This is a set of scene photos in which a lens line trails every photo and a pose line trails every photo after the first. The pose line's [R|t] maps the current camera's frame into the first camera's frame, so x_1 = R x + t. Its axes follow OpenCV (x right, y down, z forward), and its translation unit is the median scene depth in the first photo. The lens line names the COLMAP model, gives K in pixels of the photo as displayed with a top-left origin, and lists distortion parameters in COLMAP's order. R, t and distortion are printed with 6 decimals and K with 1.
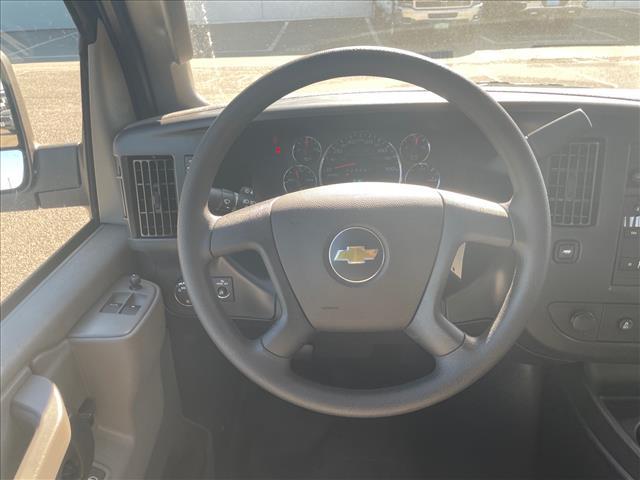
lens RADIAL K [[492.0, 0, 320.0], [0, 492.0, 240.0], [0, 0, 1]] dist [0.083306, -0.115200]
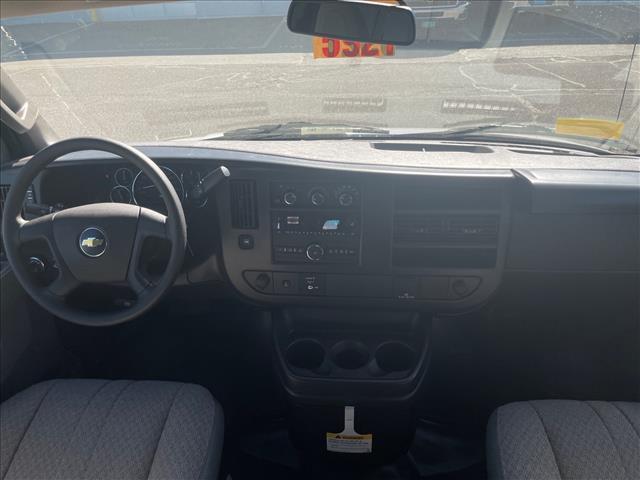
lens RADIAL K [[492.0, 0, 320.0], [0, 492.0, 240.0], [0, 0, 1]] dist [0.083306, -0.115200]
pose [[0.999689, 0.010878, -0.022426, 0.783246], [-0.010465, 0.999775, 0.018455, -0.017353], [0.022622, -0.018214, 0.999578, -0.716895]]
